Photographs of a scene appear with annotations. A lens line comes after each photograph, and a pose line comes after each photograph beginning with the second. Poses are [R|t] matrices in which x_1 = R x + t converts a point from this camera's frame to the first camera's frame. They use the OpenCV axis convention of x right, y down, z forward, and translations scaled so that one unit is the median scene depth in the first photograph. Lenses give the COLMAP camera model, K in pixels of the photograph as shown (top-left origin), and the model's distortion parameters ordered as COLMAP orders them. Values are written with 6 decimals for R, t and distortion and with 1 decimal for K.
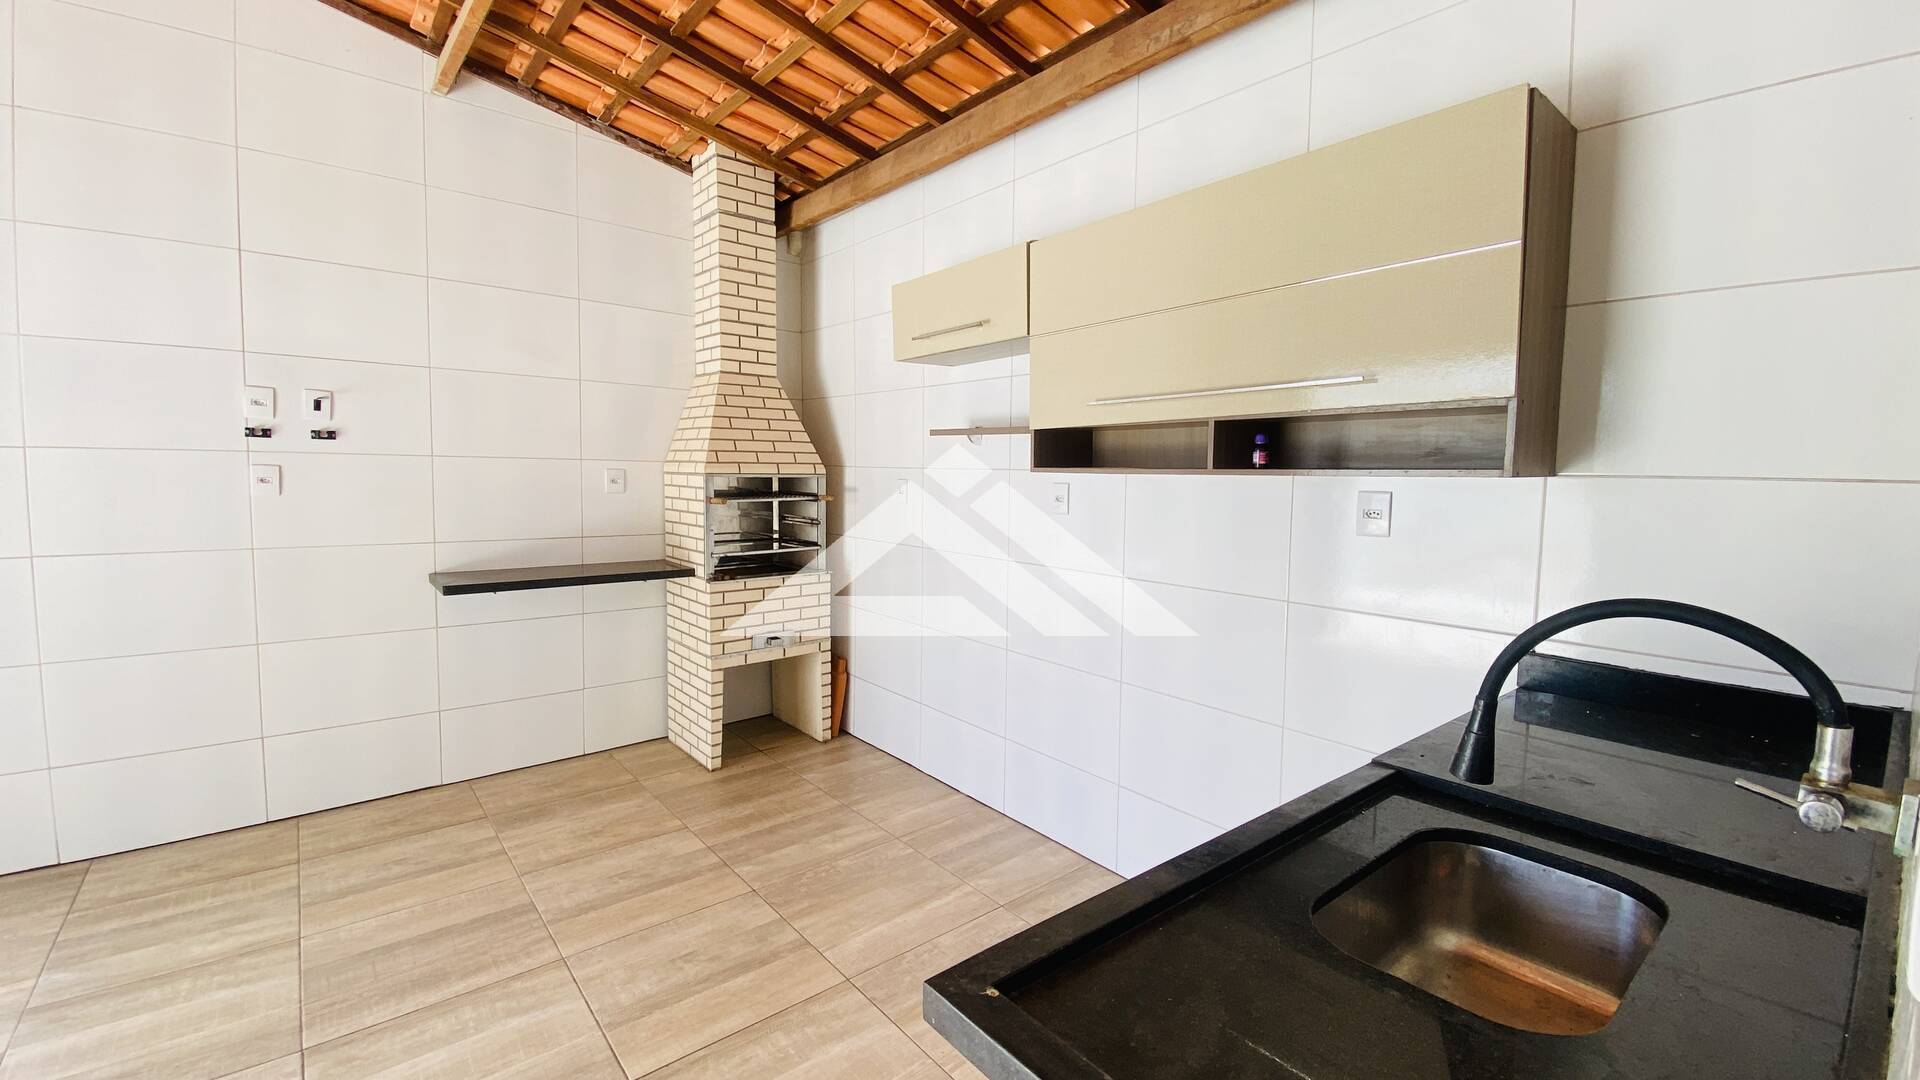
lens RADIAL K [[778.0, 0, 961.0], [0, 778.0, 534.2], [0, 0, 1]] dist [0.009220, -0.015654]
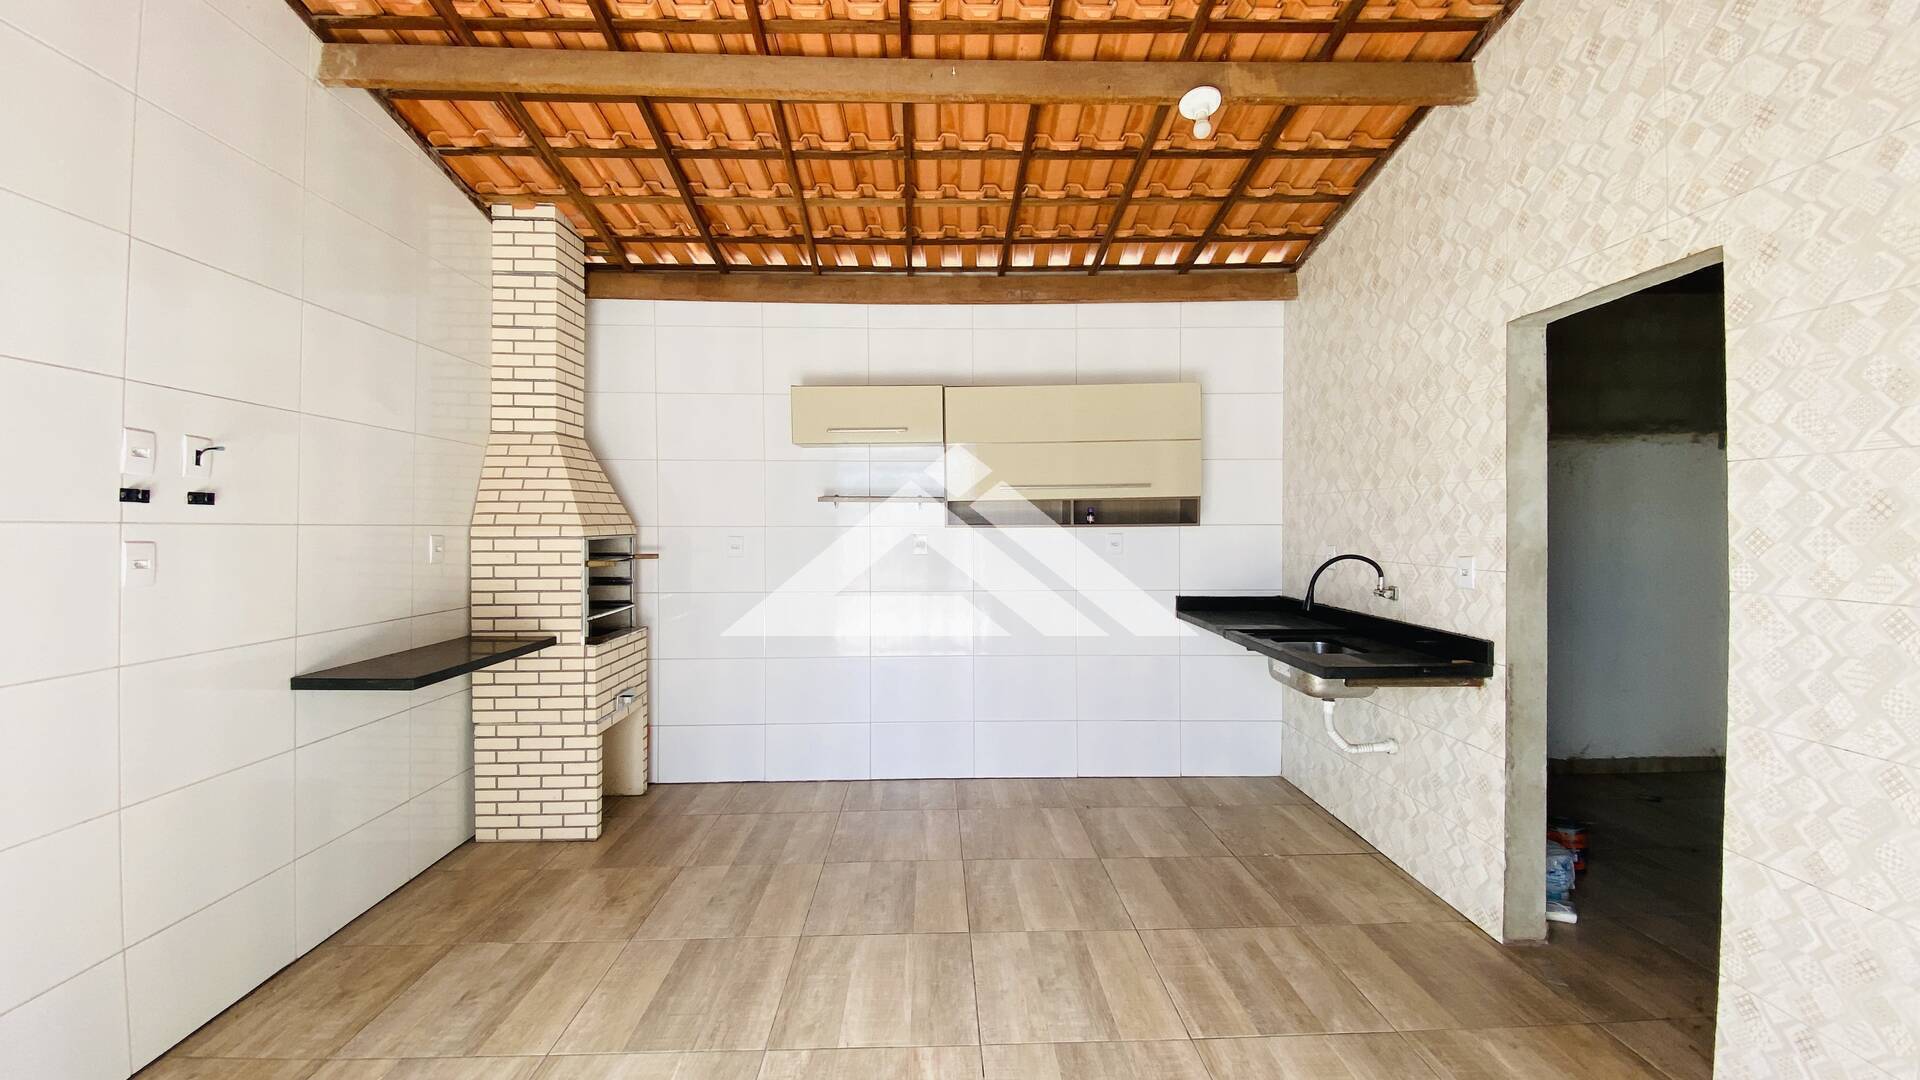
lens RADIAL K [[778.0, 0, 969.2], [0, 778.0, 528.2], [0, 0, 1]] dist [0.009220, -0.015654]
pose [[0.612796, -0.020808, 0.789968, -0.971253], [0.076140, 0.996557, -0.032814, -0.022389], [-0.786565, 0.080257, 0.612270, -0.002184]]
